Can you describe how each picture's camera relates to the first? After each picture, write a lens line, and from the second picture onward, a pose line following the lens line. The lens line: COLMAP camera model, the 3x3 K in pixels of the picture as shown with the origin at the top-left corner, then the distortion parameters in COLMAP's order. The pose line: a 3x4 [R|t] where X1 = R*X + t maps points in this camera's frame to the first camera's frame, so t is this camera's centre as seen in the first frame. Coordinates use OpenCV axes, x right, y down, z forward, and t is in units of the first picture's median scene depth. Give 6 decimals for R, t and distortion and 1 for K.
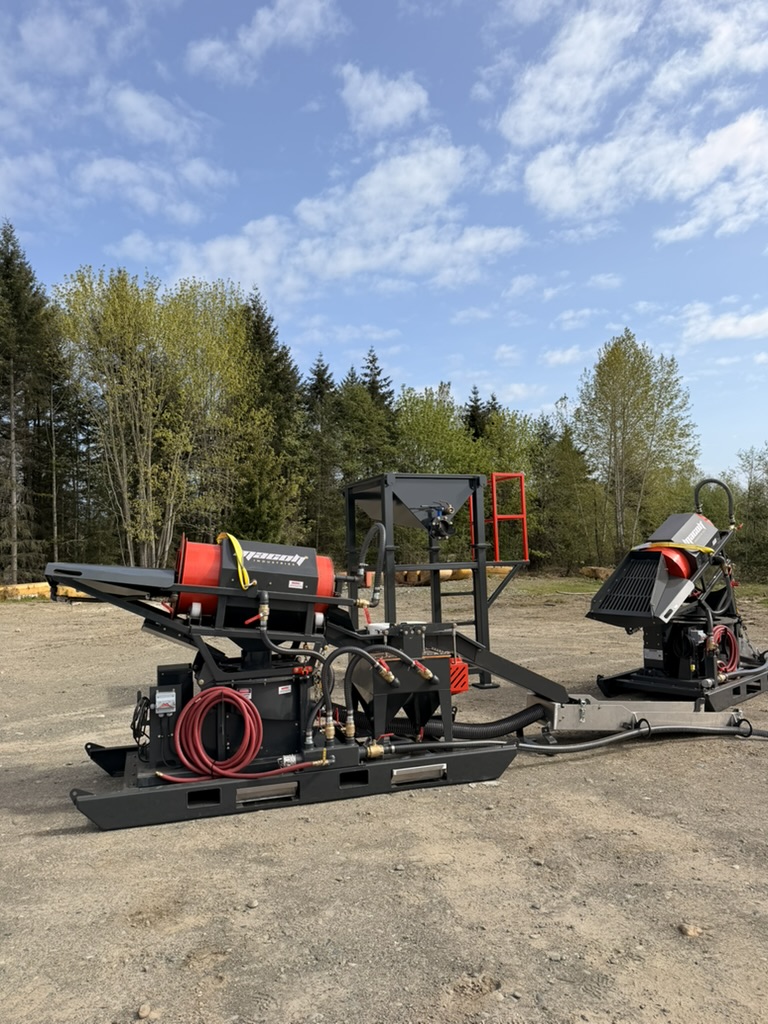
lens RADIAL K [[701.1, 0, 376.9], [0, 701.1, 510.2], [0, 0, 1]] dist [0.083948, -0.110901]
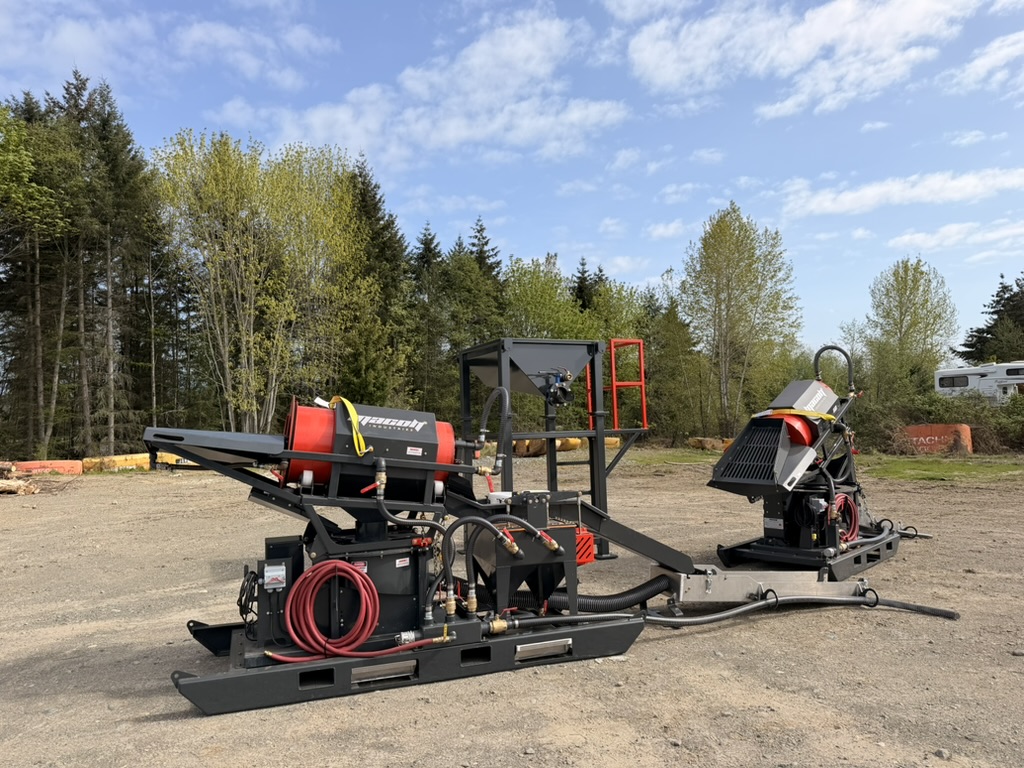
lens RADIAL K [[701.1, 0, 512.0], [0, 701.1, 384.0], [0, 0, 1]] dist [0.083948, -0.110901]
pose [[0.999142, 0.003133, 0.041308, -0.016973], [-0.003290, 0.999988, 0.003731, 0.008000], [-0.041296, -0.003863, 0.999139, 0.035445]]
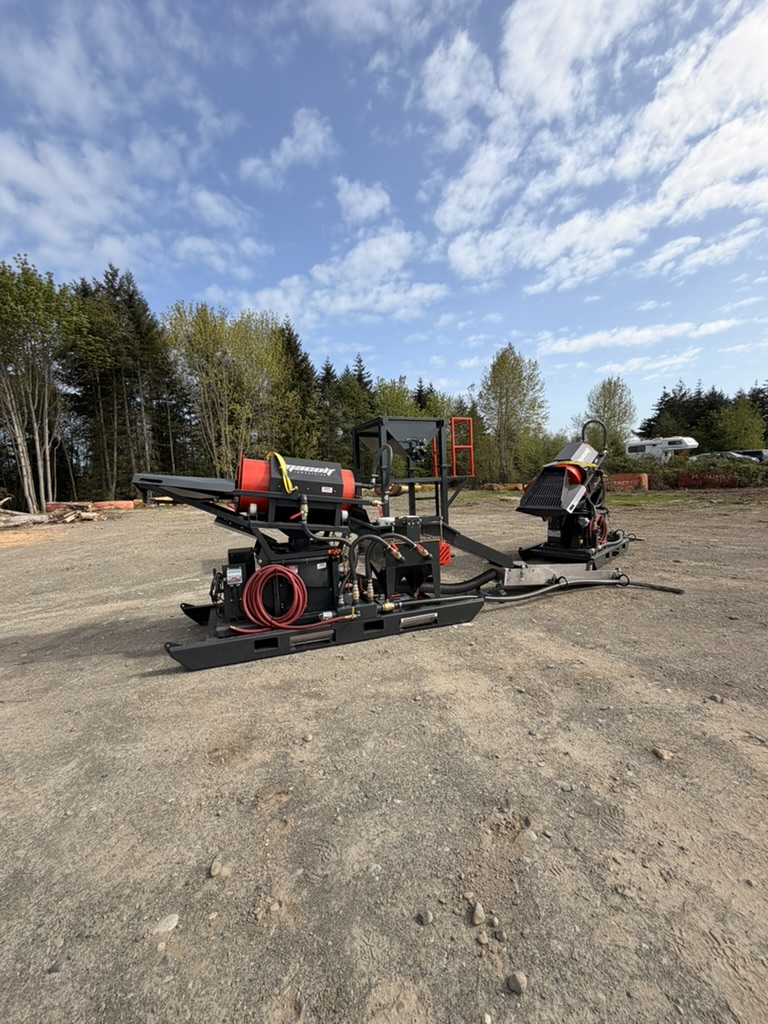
lens RADIAL K [[403.2, 0, 381.9], [0, 403.2, 503.7], [0, 0, 1]] dist [-0.009458, -0.000139]
pose [[0.998787, -0.014456, 0.047064, -0.034866], [0.008522, 0.992253, 0.123945, 0.027701], [-0.048491, -0.123393, 0.991172, 0.166973]]
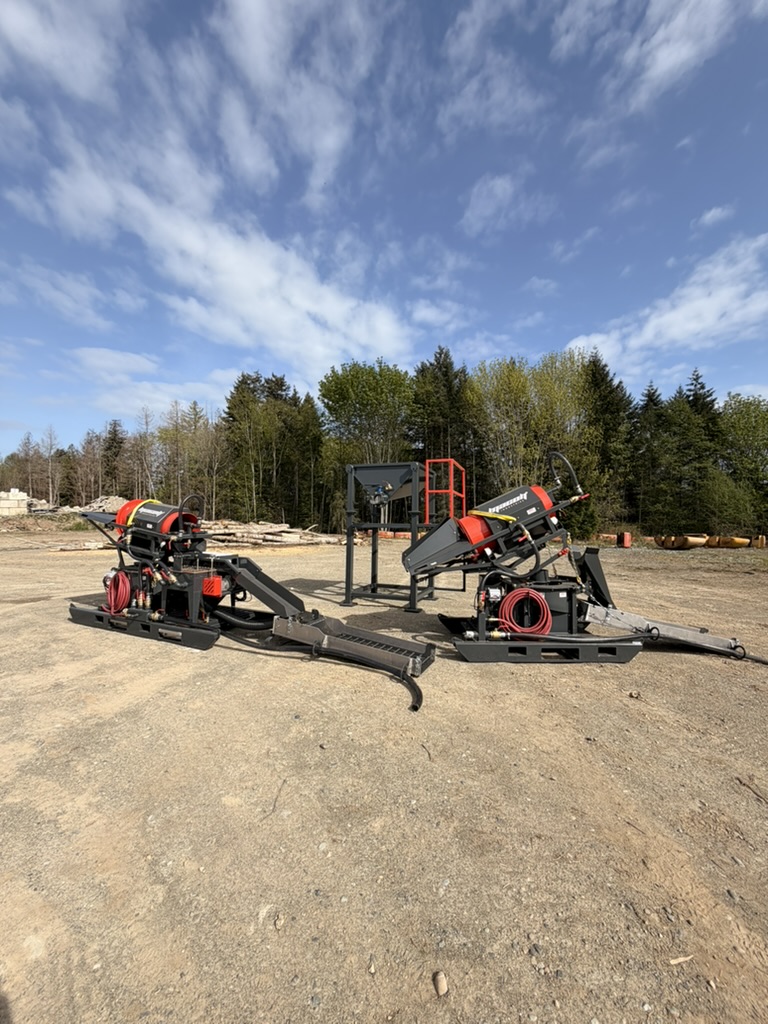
lens RADIAL K [[403.2, 0, 381.9], [0, 403.2, 503.7], [0, 0, 1]] dist [-0.009458, -0.000139]
pose [[0.728825, 0.001922, -0.684697, 0.823350], [0.012782, 0.999784, 0.016412, 0.024389], [0.684580, -0.020713, 0.728643, 0.458923]]
